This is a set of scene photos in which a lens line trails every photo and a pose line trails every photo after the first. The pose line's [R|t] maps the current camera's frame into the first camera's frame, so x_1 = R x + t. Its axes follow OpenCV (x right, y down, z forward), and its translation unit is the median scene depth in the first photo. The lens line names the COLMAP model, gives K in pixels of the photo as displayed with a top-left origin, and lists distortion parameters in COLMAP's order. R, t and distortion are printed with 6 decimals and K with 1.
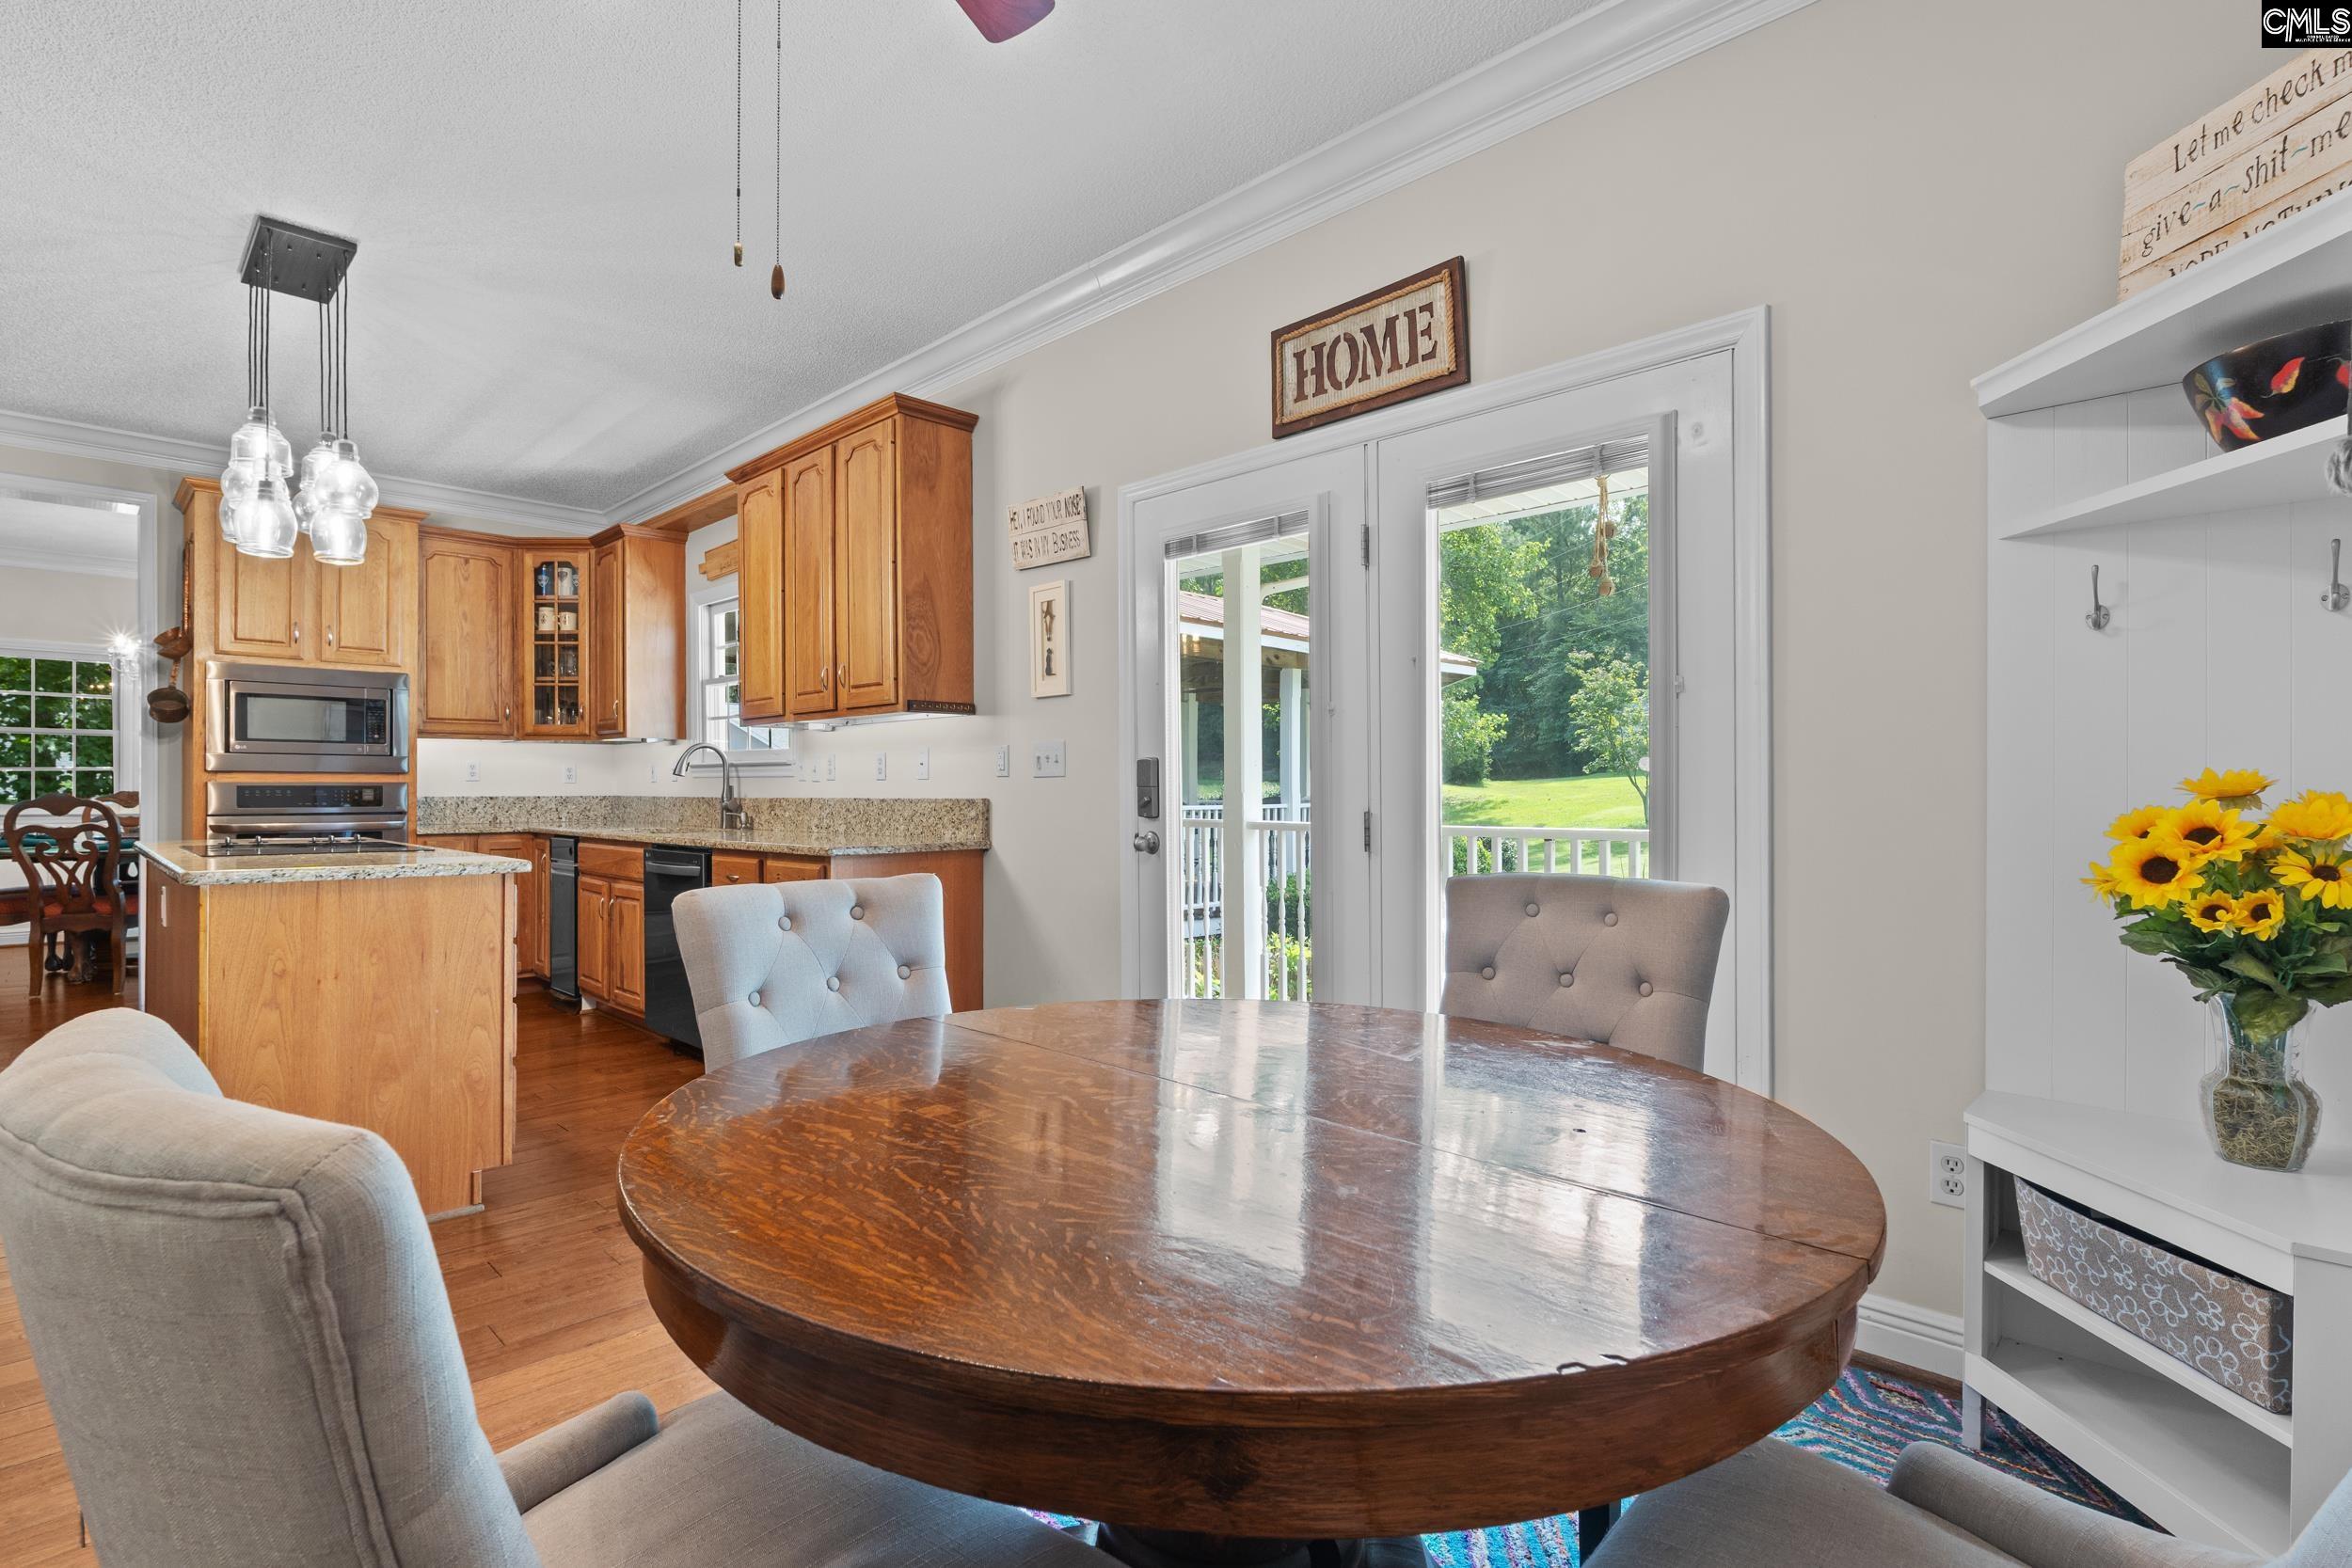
lens RADIAL K [[1078.6, 0, 1178.9], [0, 1078.6, 796.0], [0, 0, 1]] dist [-0.004177, -0.000929]
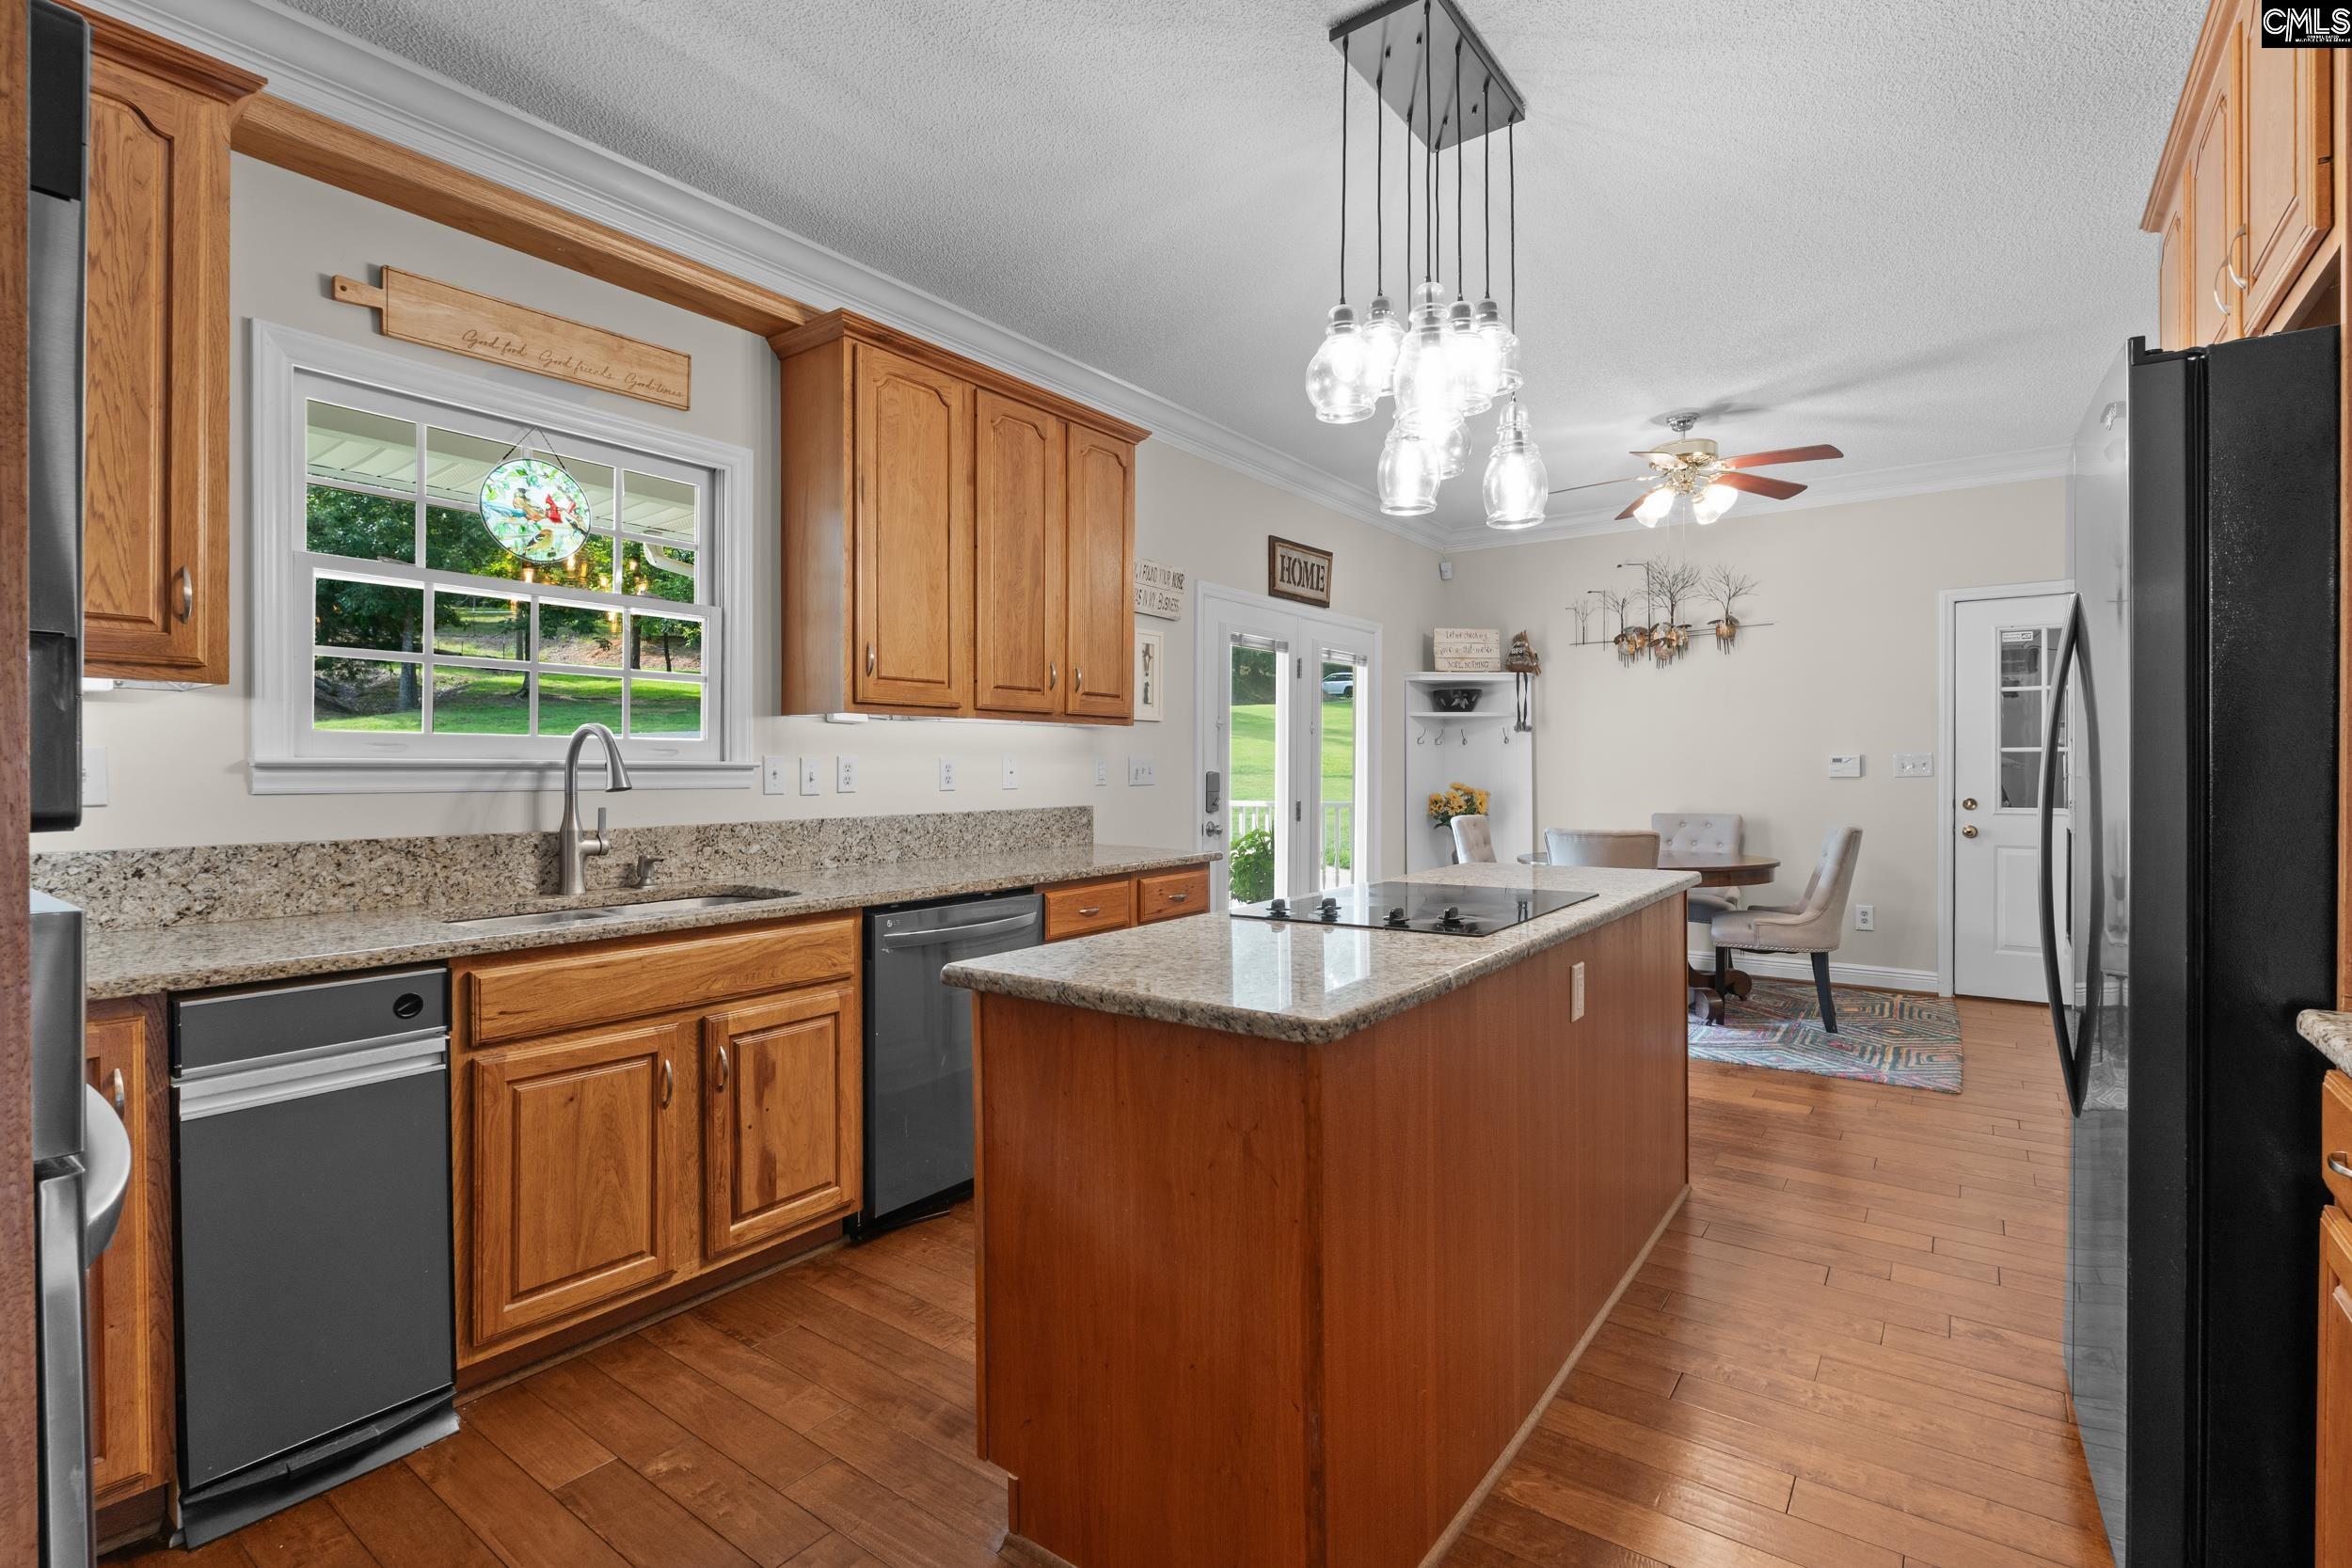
lens RADIAL K [[1078.6, 0, 1172.2], [0, 1078.6, 774.9], [0, 0, 1]] dist [-0.004177, -0.000929]
pose [[-0.123497, -0.007153, 0.992319, -1.285800], [0.005927, 0.999951, 0.007945, -0.037103], [-0.992327, 0.006862, -0.123449, 1.067759]]
